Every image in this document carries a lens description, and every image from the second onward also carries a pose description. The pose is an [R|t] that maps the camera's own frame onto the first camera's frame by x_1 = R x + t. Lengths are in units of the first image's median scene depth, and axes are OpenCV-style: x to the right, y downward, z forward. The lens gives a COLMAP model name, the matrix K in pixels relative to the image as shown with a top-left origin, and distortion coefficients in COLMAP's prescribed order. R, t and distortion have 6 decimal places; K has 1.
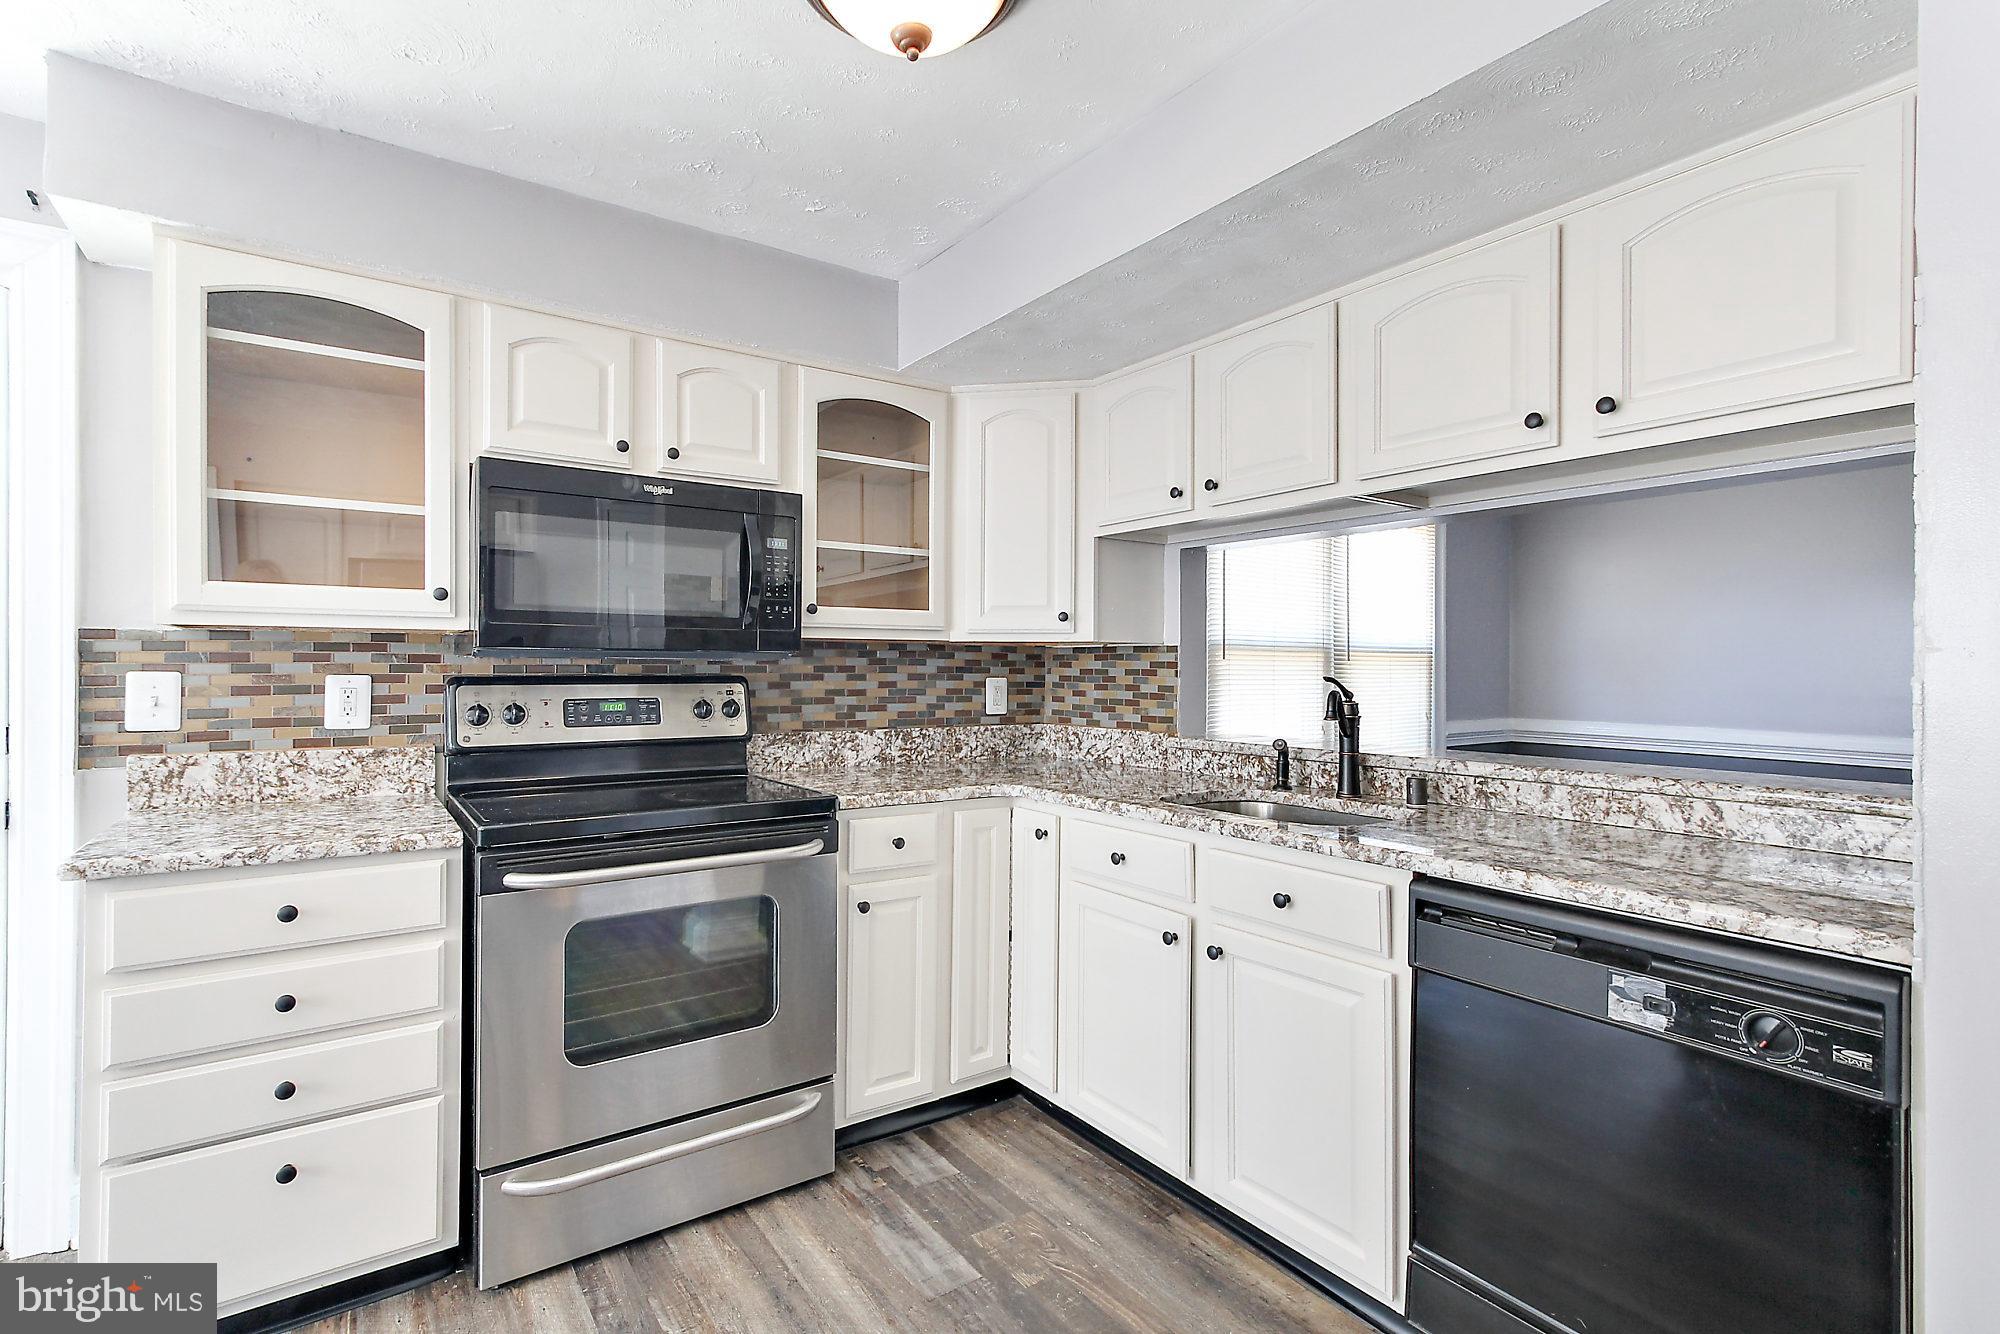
lens RADIAL K [[924.4, 0, 1000.0], [0, 924.4, 667.0], [0, 0, 1]] dist [-0.007674, 0.007462]
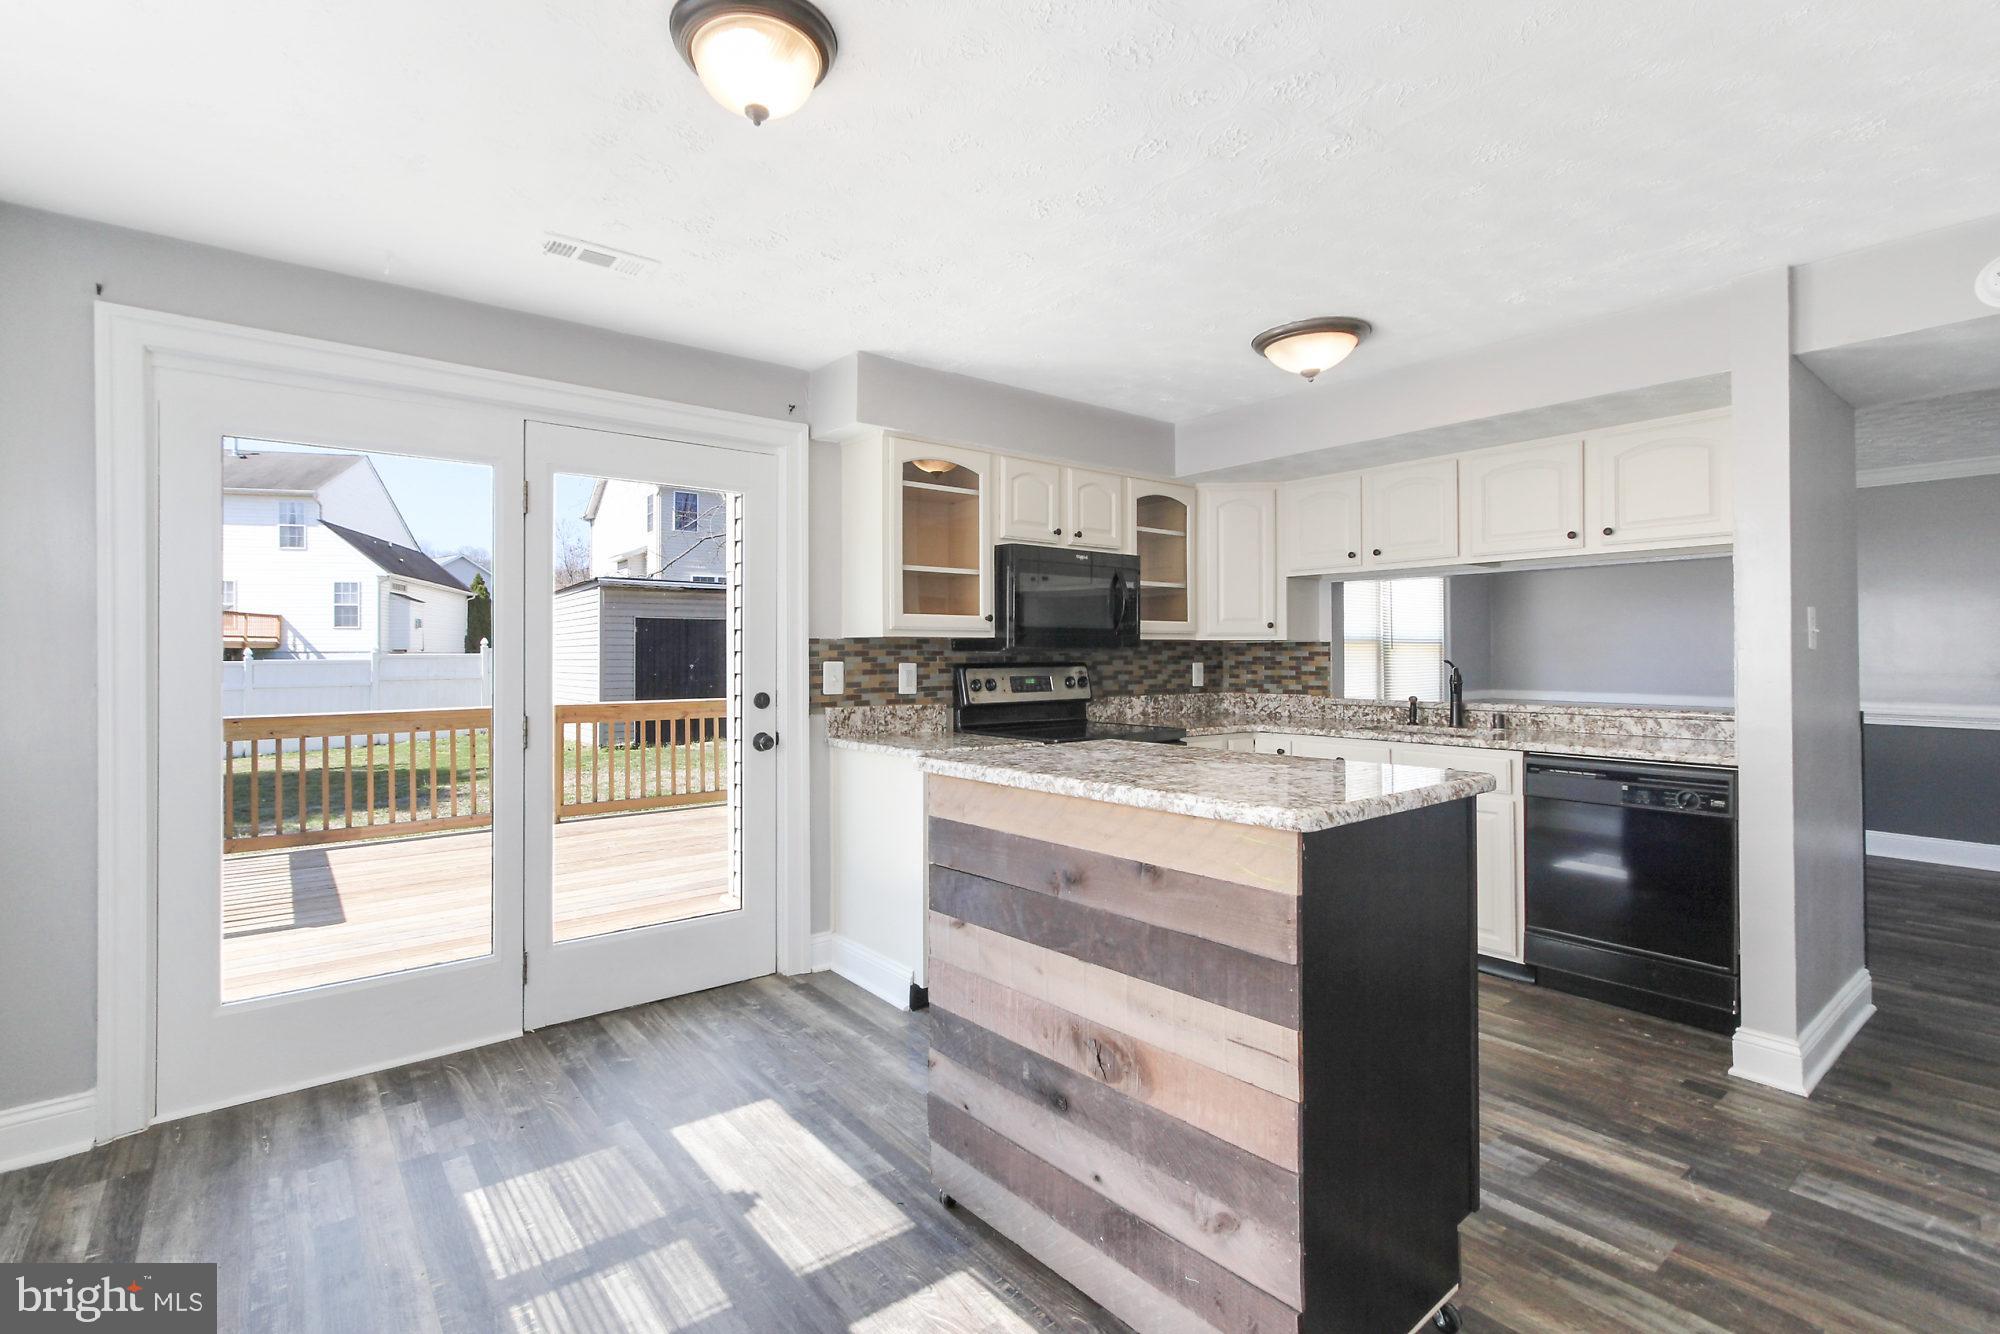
lens RADIAL K [[921.8, 0, 991.4], [0, 921.8, 648.7], [0, 0, 1]] dist [0.005998, 0.000231]
pose [[0.997484, -0.005661, 0.070660, -0.604390], [0.006071, 0.999966, -0.005584, -0.006721], [-0.070626, 0.005999, 0.997485, -0.677532]]
